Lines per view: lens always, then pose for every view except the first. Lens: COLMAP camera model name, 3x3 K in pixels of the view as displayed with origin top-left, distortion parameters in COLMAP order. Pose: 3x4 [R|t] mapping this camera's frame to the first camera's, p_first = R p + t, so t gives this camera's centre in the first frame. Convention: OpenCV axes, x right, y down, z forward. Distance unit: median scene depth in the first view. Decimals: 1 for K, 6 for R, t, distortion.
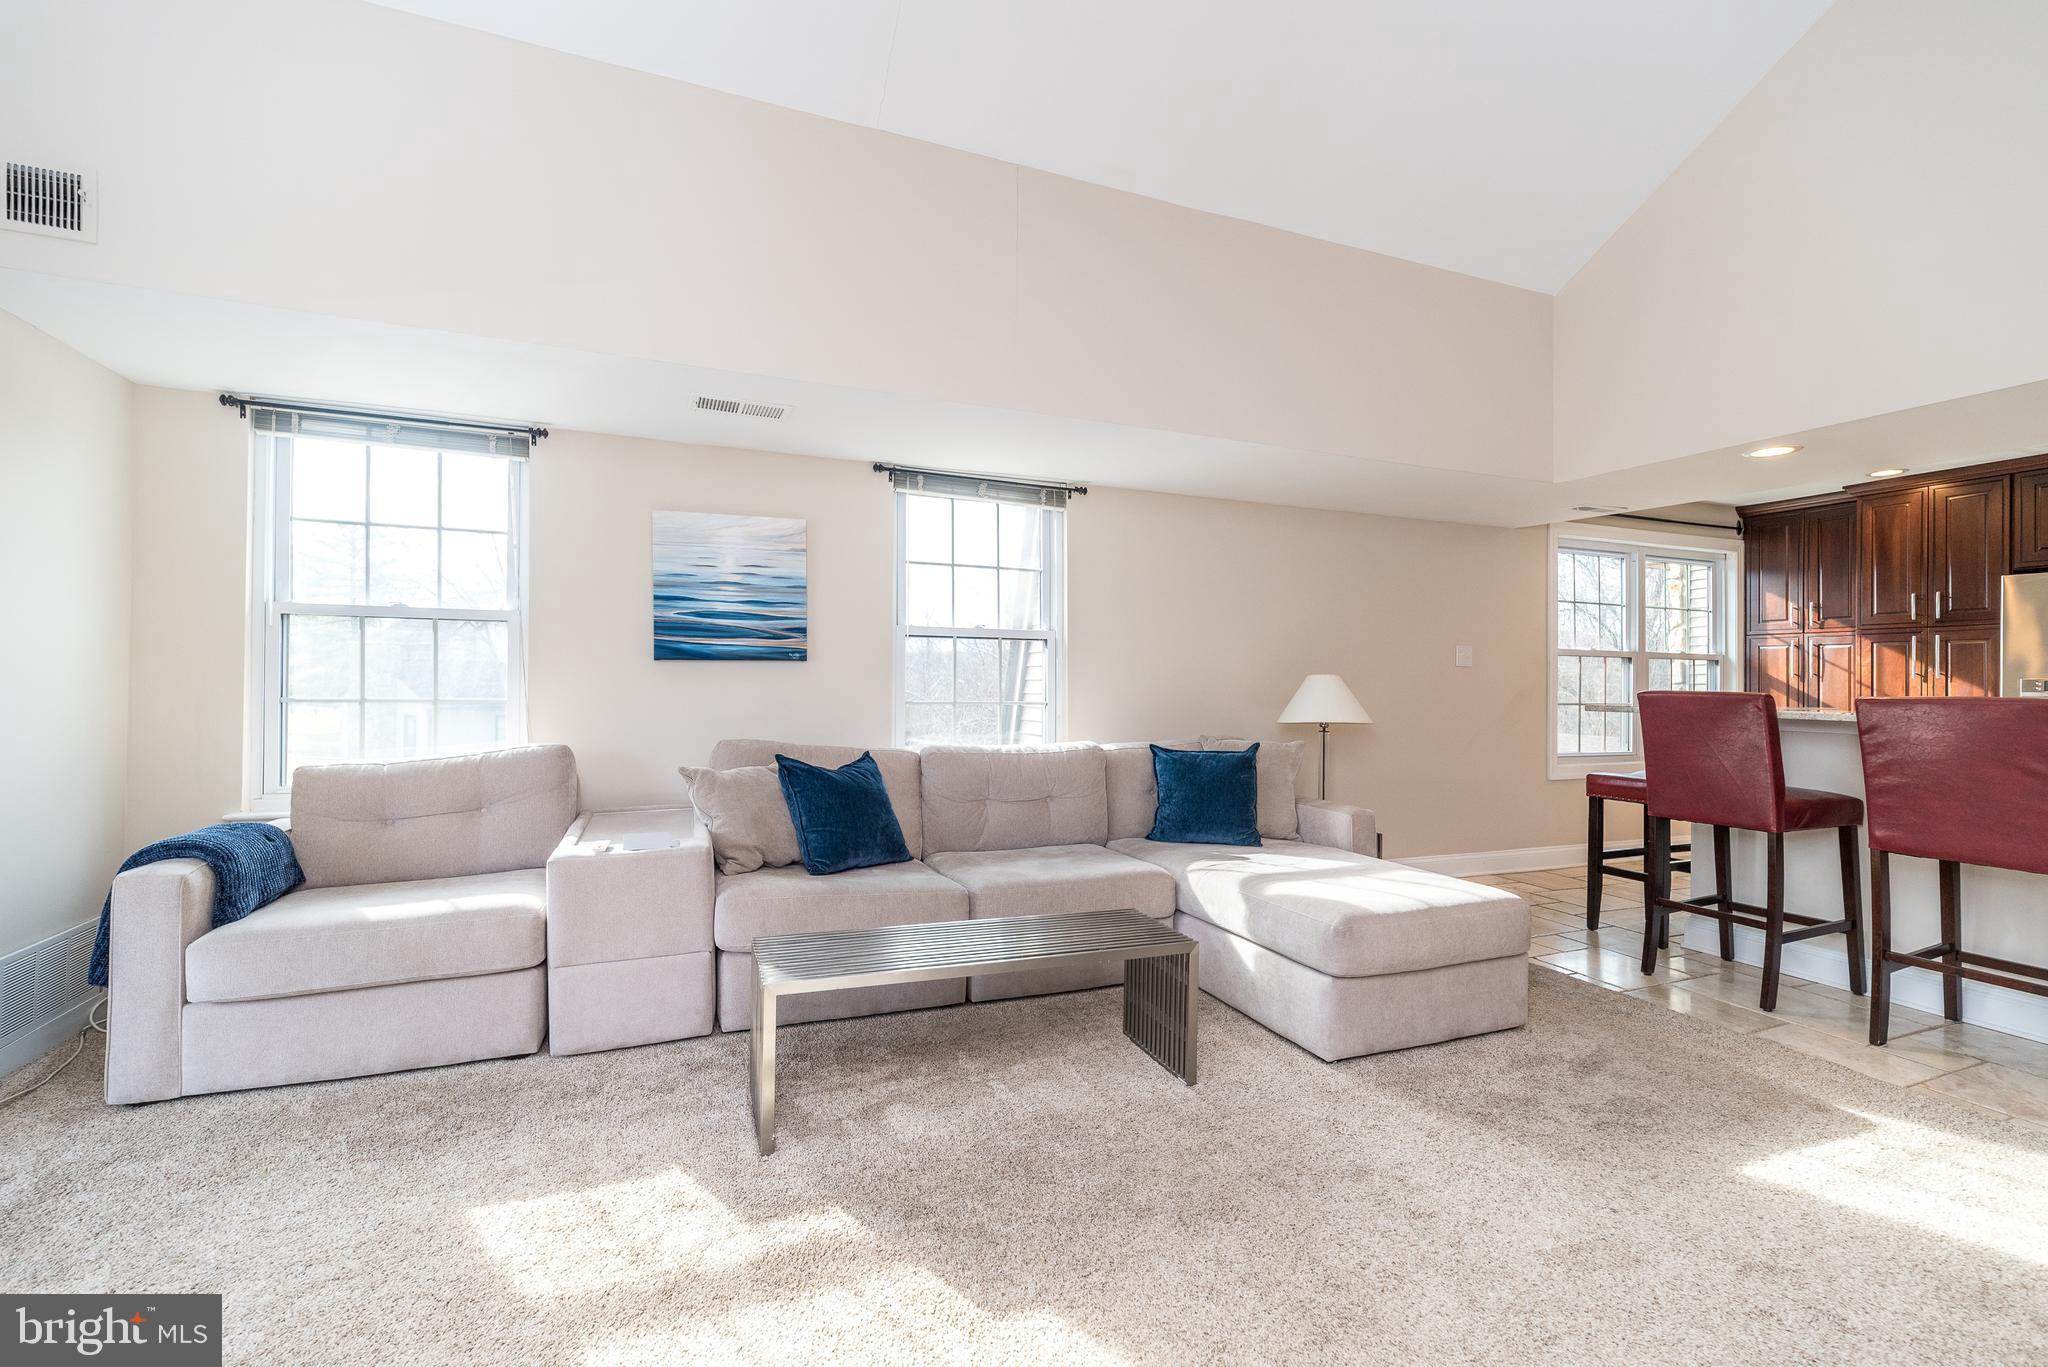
lens RADIAL K [[838.6, 0, 1016.1], [0, 838.6, 678.9], [0, 0, 1]] dist [-0.001066, -0.000025]
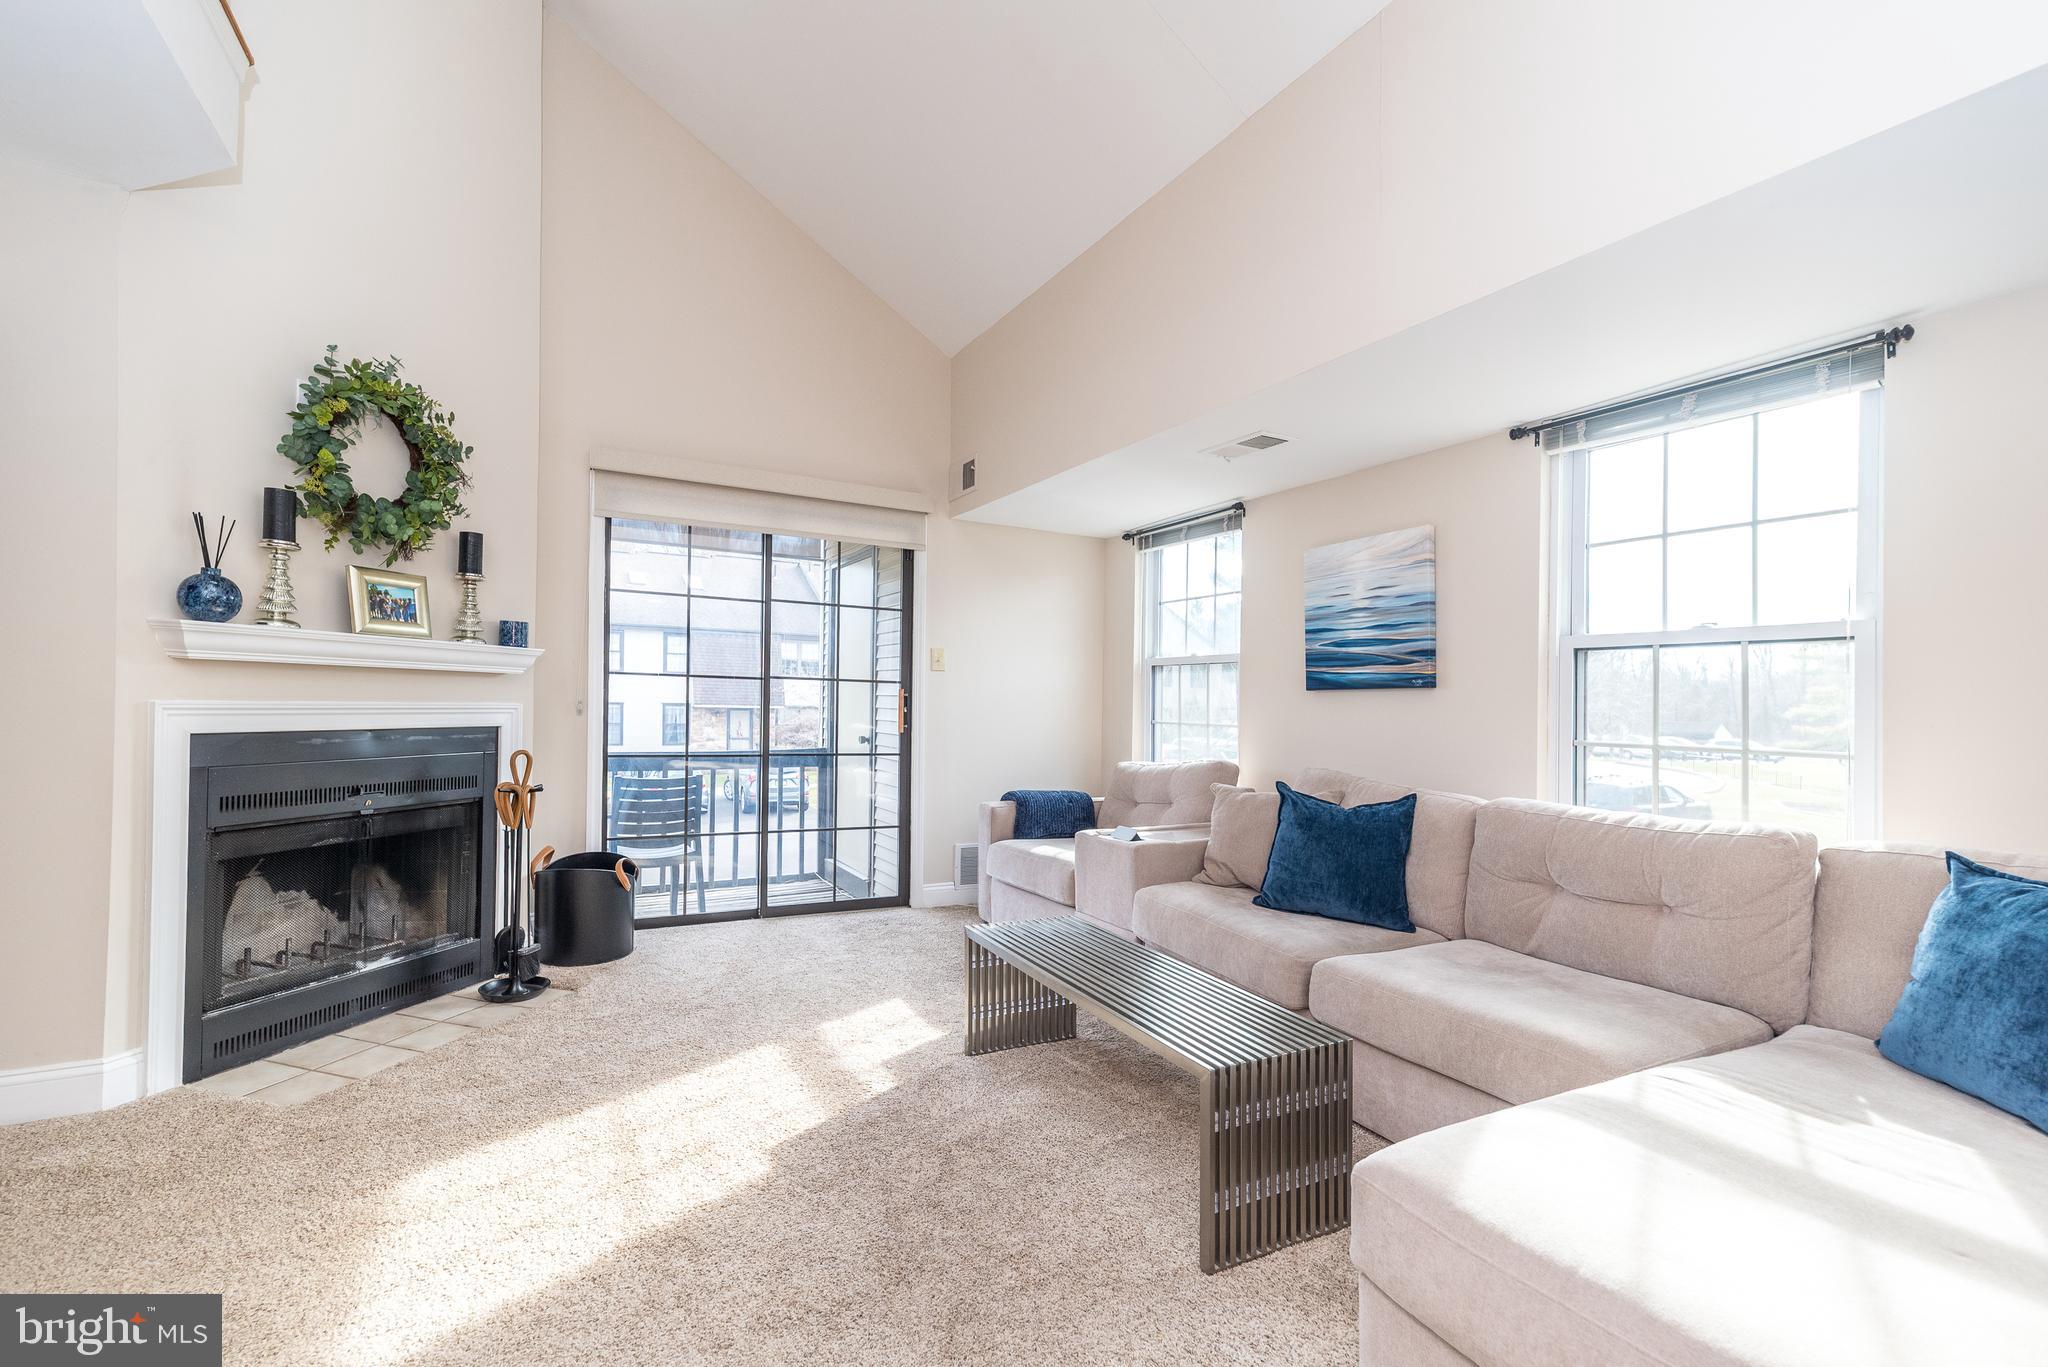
lens RADIAL K [[877.0, 0, 1019.4], [0, 877.0, 695.1], [0, 0, 1]] dist [0.001357, -0.000034]
pose [[0.136147, -0.010502, -0.990633, 0.605851], [-0.000672, 0.999943, -0.010693, -0.004270], [0.990688, 0.002122, 0.136133, 0.474136]]
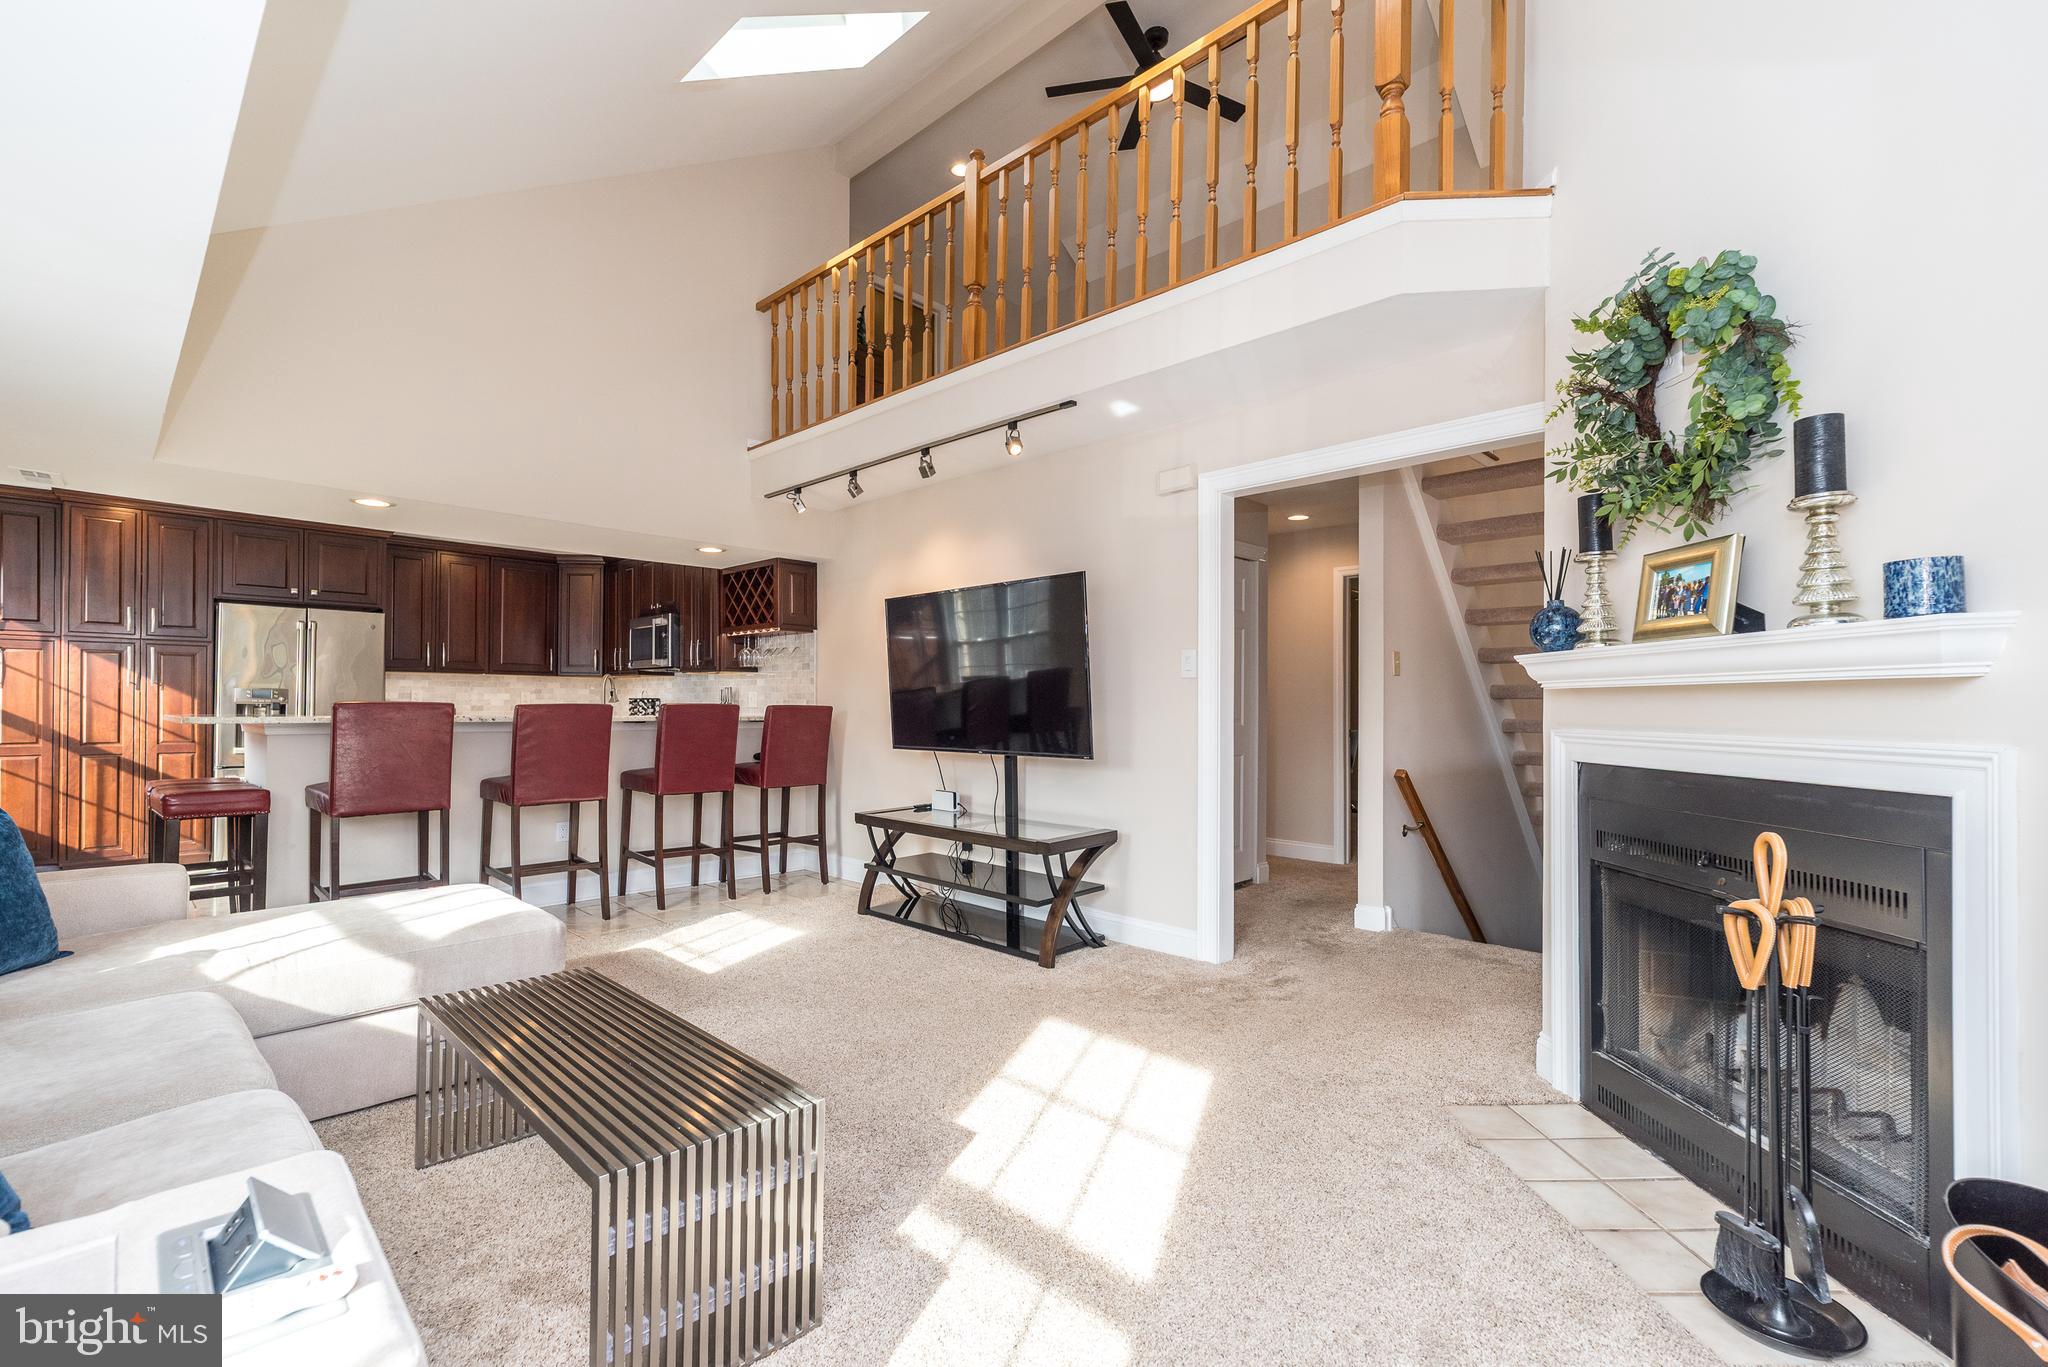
lens RADIAL K [[877.0, 0, 1011.5], [0, 877.0, 704.5], [0, 0, 1]] dist [0.001357, -0.000034]
pose [[-0.395817, 0.005153, 0.918315, -0.618001], [-0.009243, 0.999911, -0.009595, -0.015766], [-0.918283, -0.012286, -0.395735, 0.624787]]
